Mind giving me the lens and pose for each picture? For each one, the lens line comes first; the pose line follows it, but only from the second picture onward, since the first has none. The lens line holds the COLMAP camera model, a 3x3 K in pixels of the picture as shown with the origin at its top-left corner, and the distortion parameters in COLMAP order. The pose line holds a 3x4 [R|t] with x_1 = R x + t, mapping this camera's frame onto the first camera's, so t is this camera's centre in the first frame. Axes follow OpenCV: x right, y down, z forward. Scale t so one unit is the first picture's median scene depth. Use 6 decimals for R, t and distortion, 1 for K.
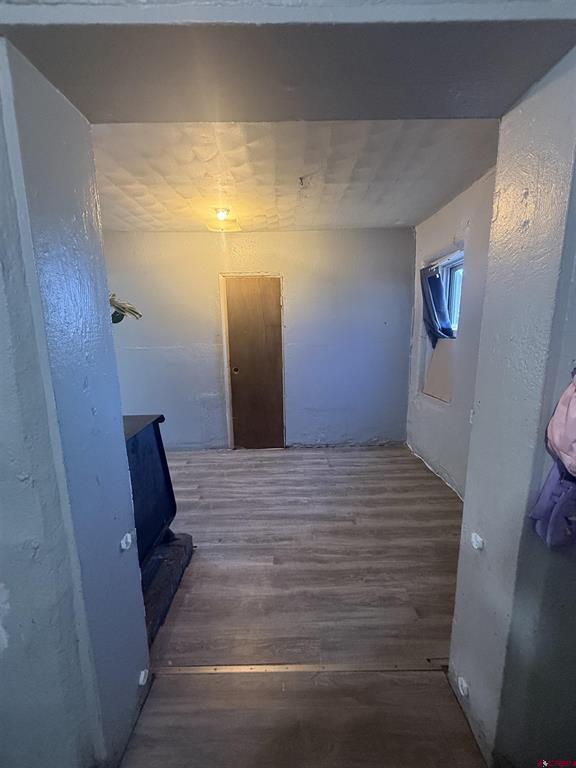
lens RADIAL K [[306.6, 0, 288.0], [0, 306.6, 384.0], [0, 0, 1]] dist [-0.000534, -0.000222]
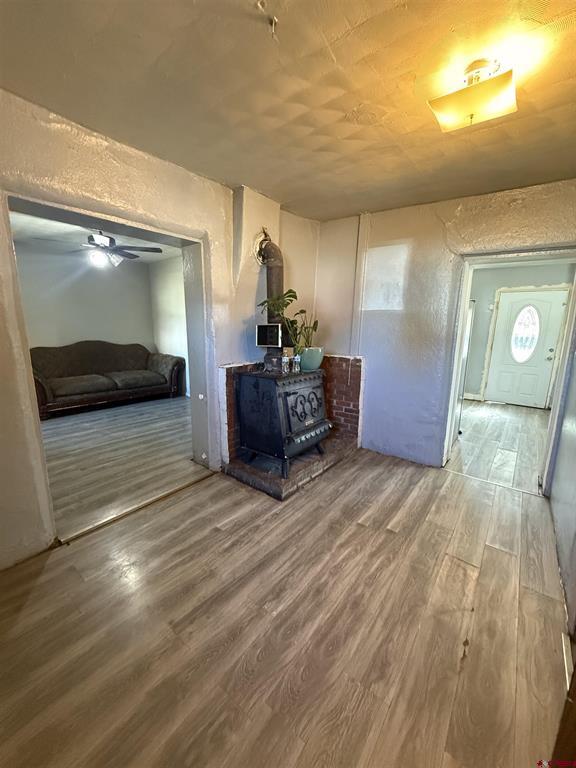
lens RADIAL K [[307.5, 0, 288.0], [0, 307.5, 384.0], [0, 0, 1]] dist [-0.006945, 0.000107]
pose [[-0.618067, 0.158892, -0.769901, 0.442252], [-0.154404, 0.935748, 0.317073, -0.229315], [0.770813, 0.314848, -0.553821, 1.280734]]
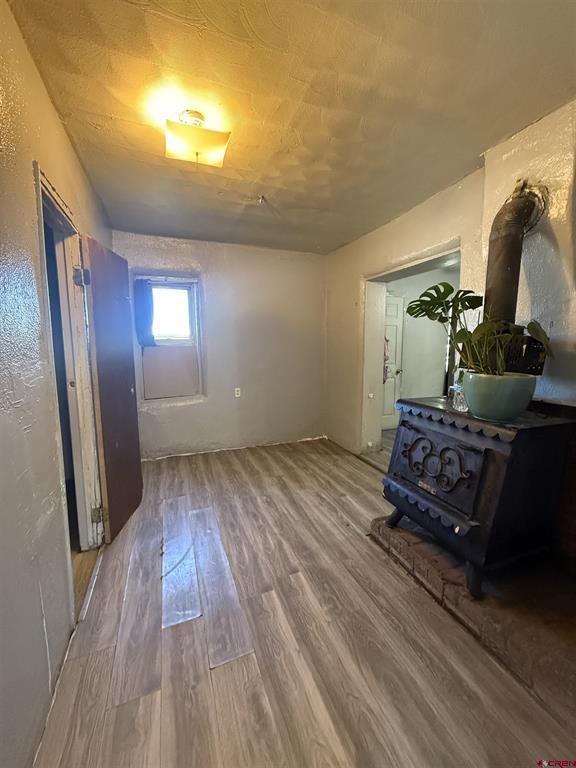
lens RADIAL K [[306.6, 0, 288.0], [0, 306.6, 384.0], [0, 0, 1]] dist [-0.000534, -0.000222]
pose [[-0.357909, -0.105924, 0.927729, -0.936080], [0.179750, 0.967147, 0.179770, -0.167660], [-0.916292, 0.231101, -0.327110, 1.230369]]
